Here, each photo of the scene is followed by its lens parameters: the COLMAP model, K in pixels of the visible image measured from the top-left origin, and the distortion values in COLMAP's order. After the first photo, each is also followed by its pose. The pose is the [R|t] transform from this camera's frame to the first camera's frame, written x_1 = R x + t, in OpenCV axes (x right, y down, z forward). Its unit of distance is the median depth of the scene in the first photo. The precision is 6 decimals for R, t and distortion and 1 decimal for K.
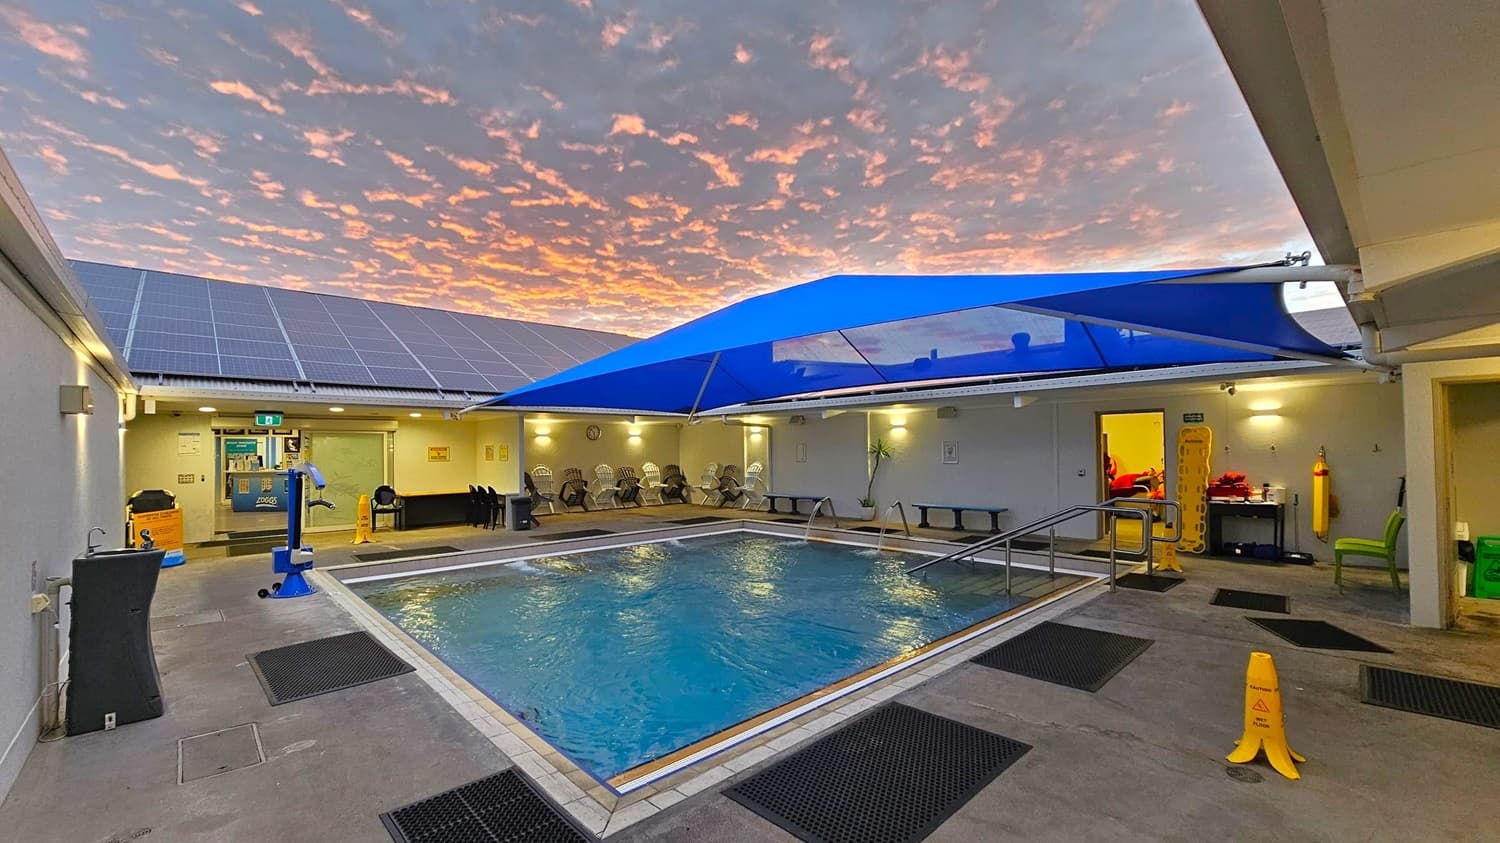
lens RADIAL K [[616.5, 0, 745.5], [0, 616.5, 435.1], [0, 0, 1]] dist [-0.005242, 0.001535]
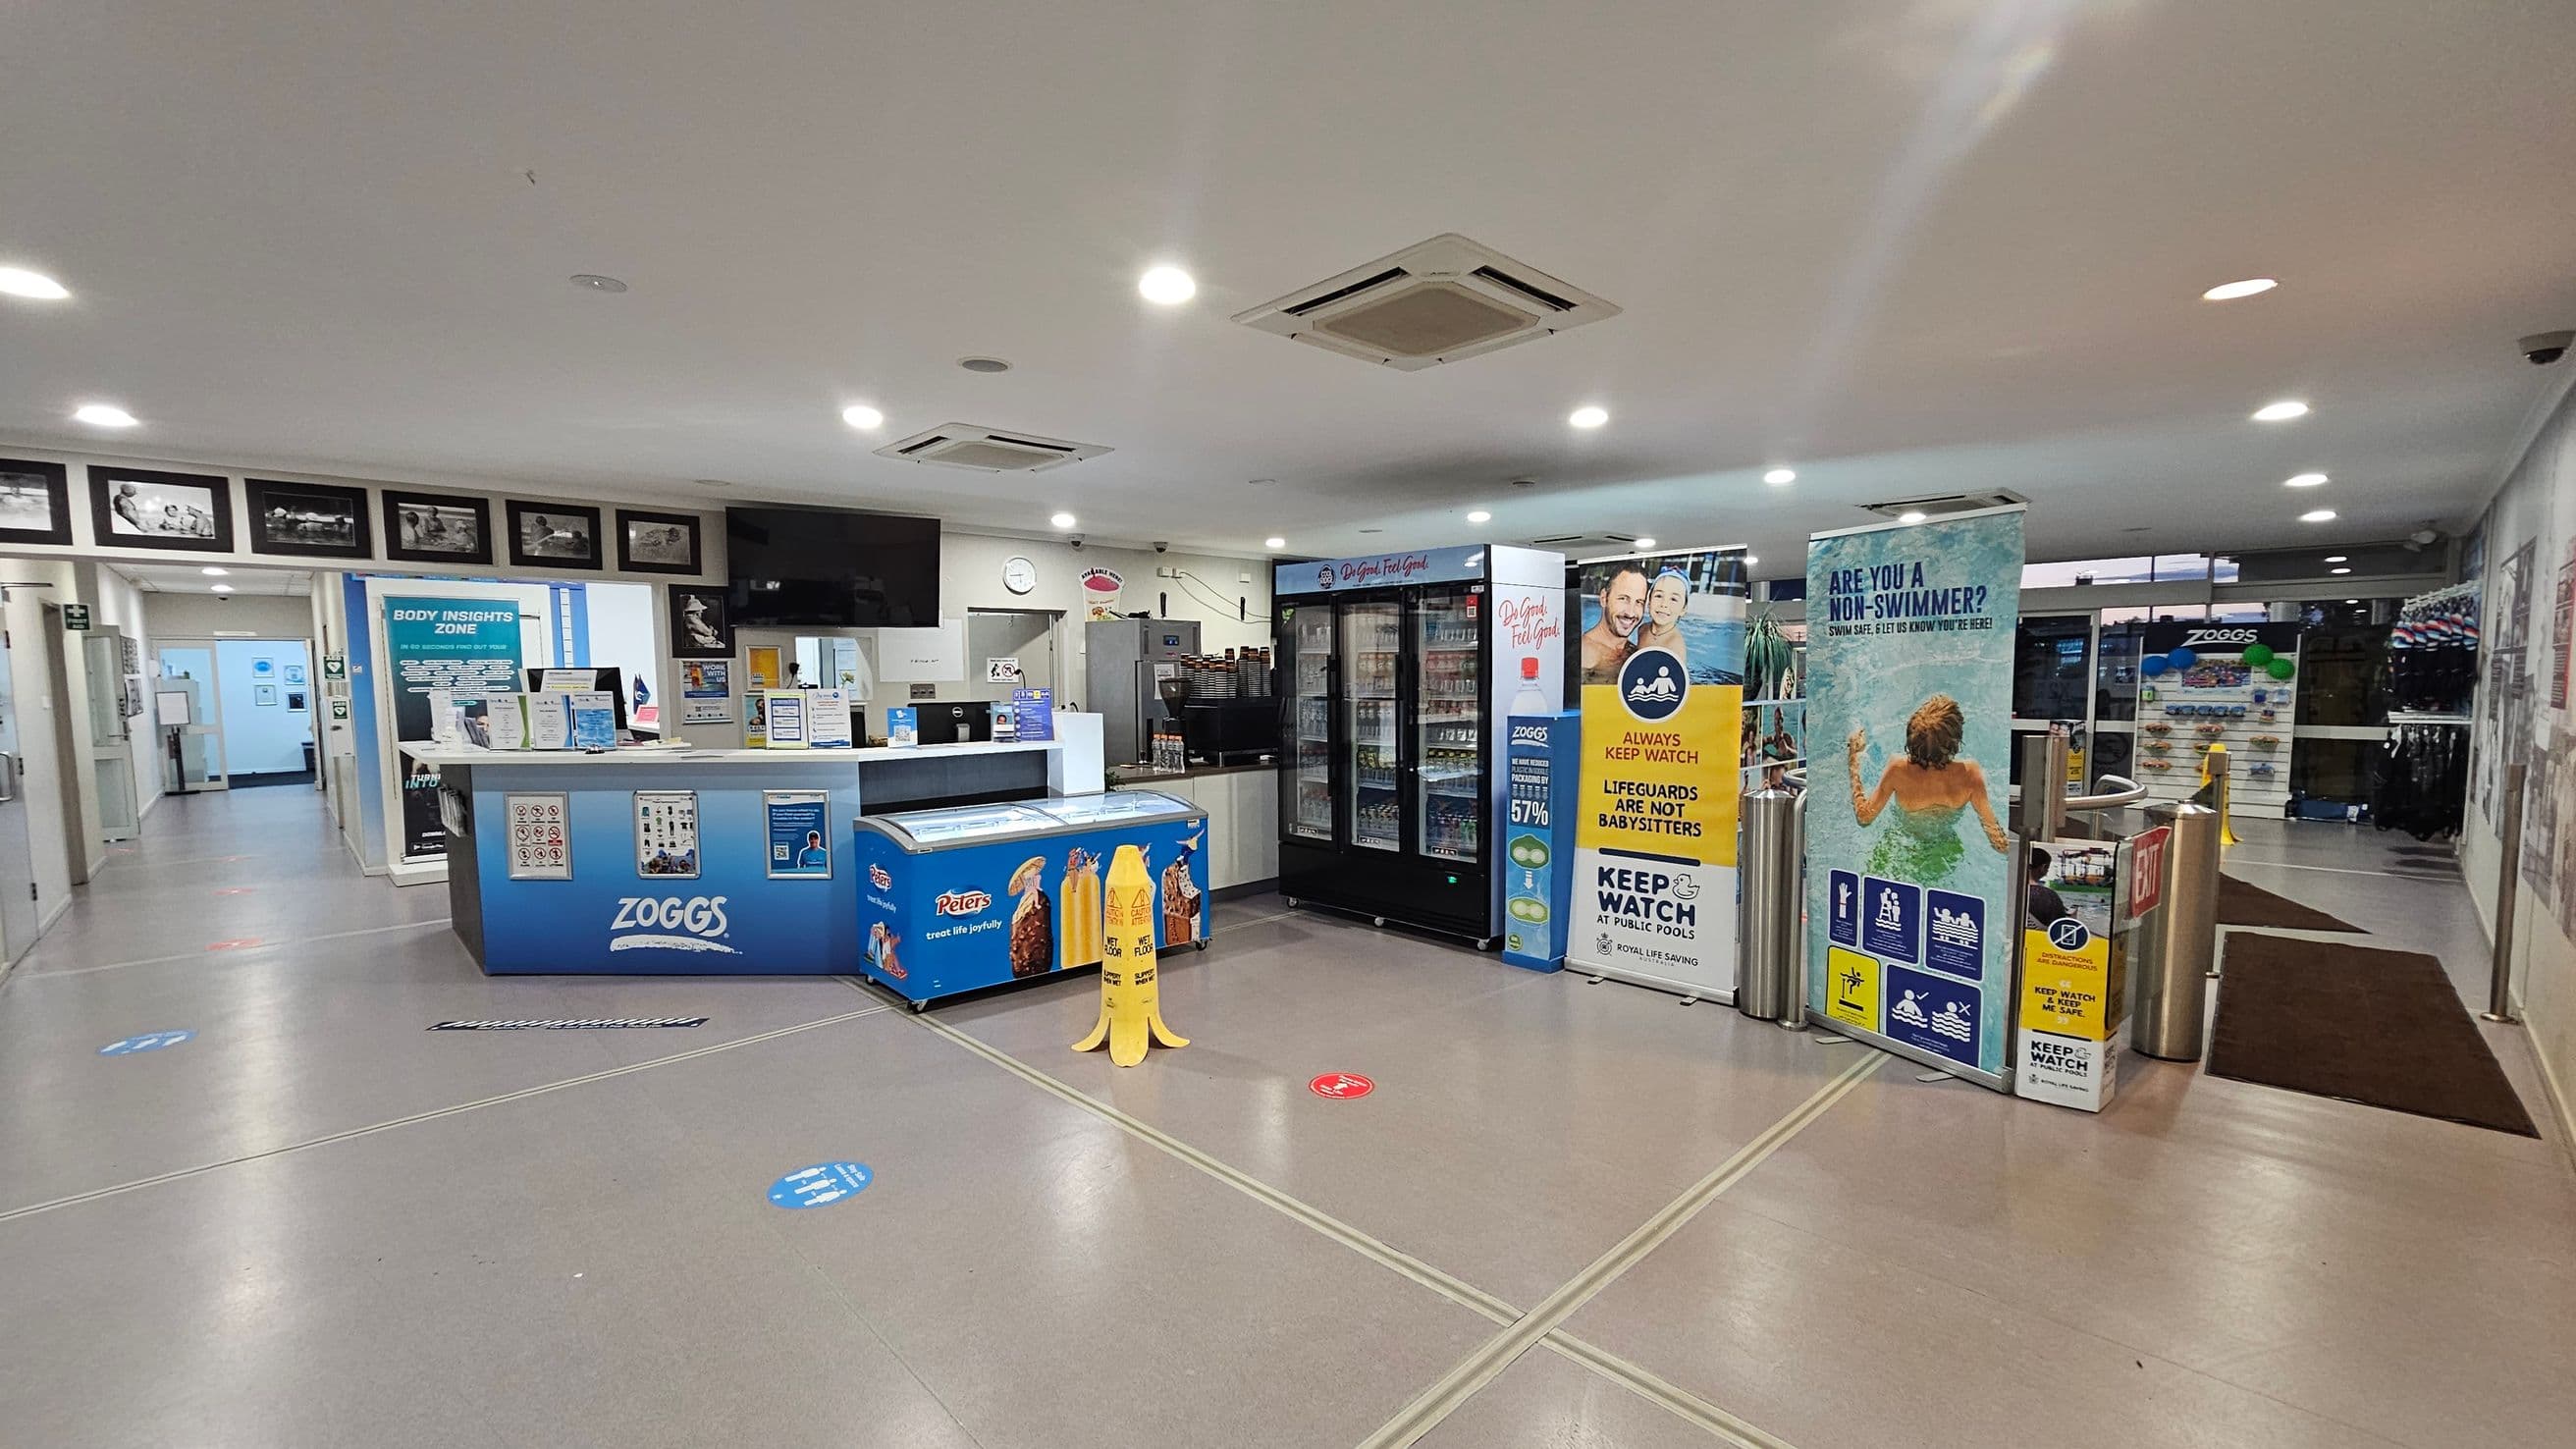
lens RADIAL K [[1058.8, 0, 1280.4], [0, 1058.8, 756.4], [0, 0, 1]] dist [-0.005242, 0.001535]
pose [[0.999692, 0.003160, 0.024612, -0.539306], [-0.005666, 0.994722, 0.102455, 0.023993], [-0.024159, -0.102563, 0.994433, 0.613669]]
